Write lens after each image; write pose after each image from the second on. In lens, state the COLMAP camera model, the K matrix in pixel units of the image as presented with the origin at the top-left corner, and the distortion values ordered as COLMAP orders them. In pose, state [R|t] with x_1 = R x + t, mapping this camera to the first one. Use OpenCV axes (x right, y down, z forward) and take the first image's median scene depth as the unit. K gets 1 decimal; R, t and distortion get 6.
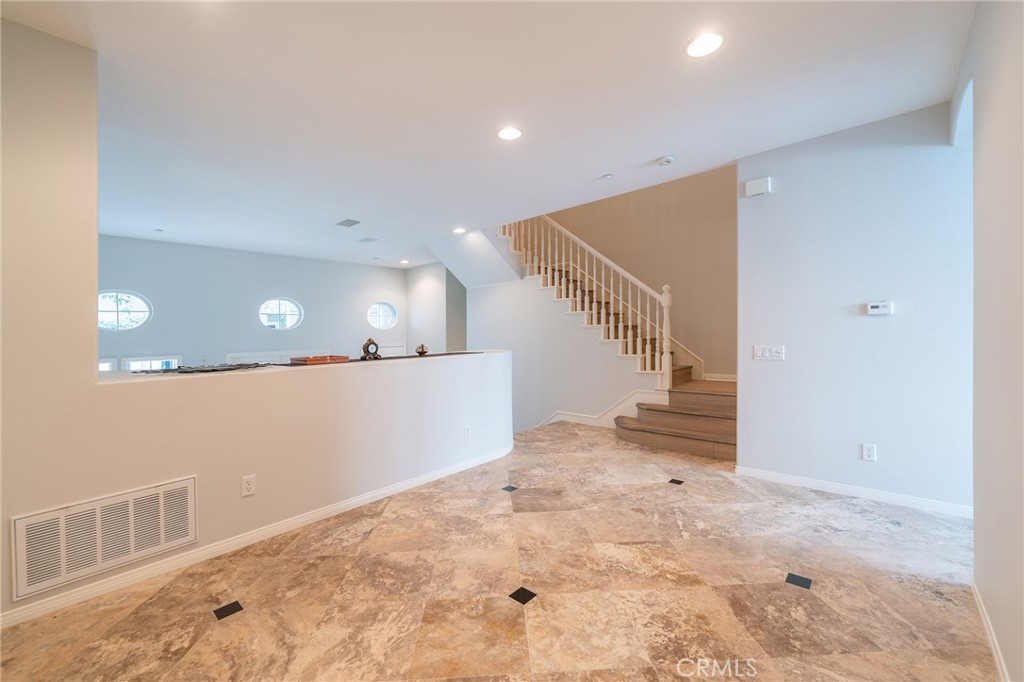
lens RADIAL K [[415.5, 0, 512.0], [0, 415.5, 341.8], [0, 0, 1]] dist [0.000526, -0.000163]
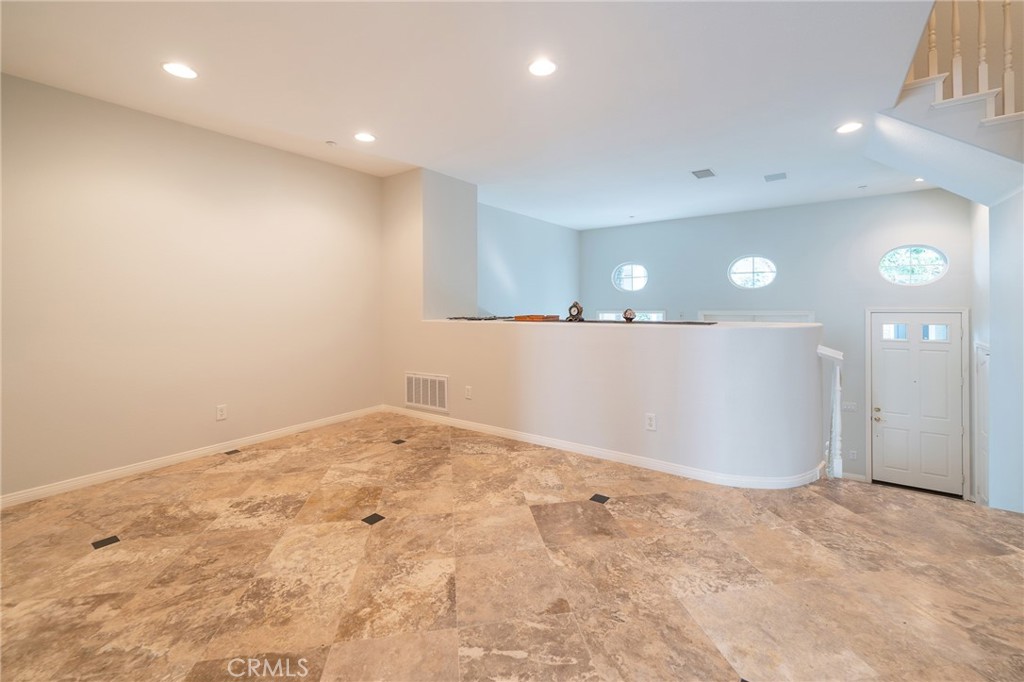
lens RADIAL K [[427.5, 0, 512.7], [0, 427.5, 296.6], [0, 0, 1]] dist [-0.000453, -0.000562]
pose [[0.108221, 0.010176, -0.994075, 0.972611], [-0.010862, 0.999900, 0.009053, -0.038202], [0.994067, 0.009818, 0.108321, 0.945960]]
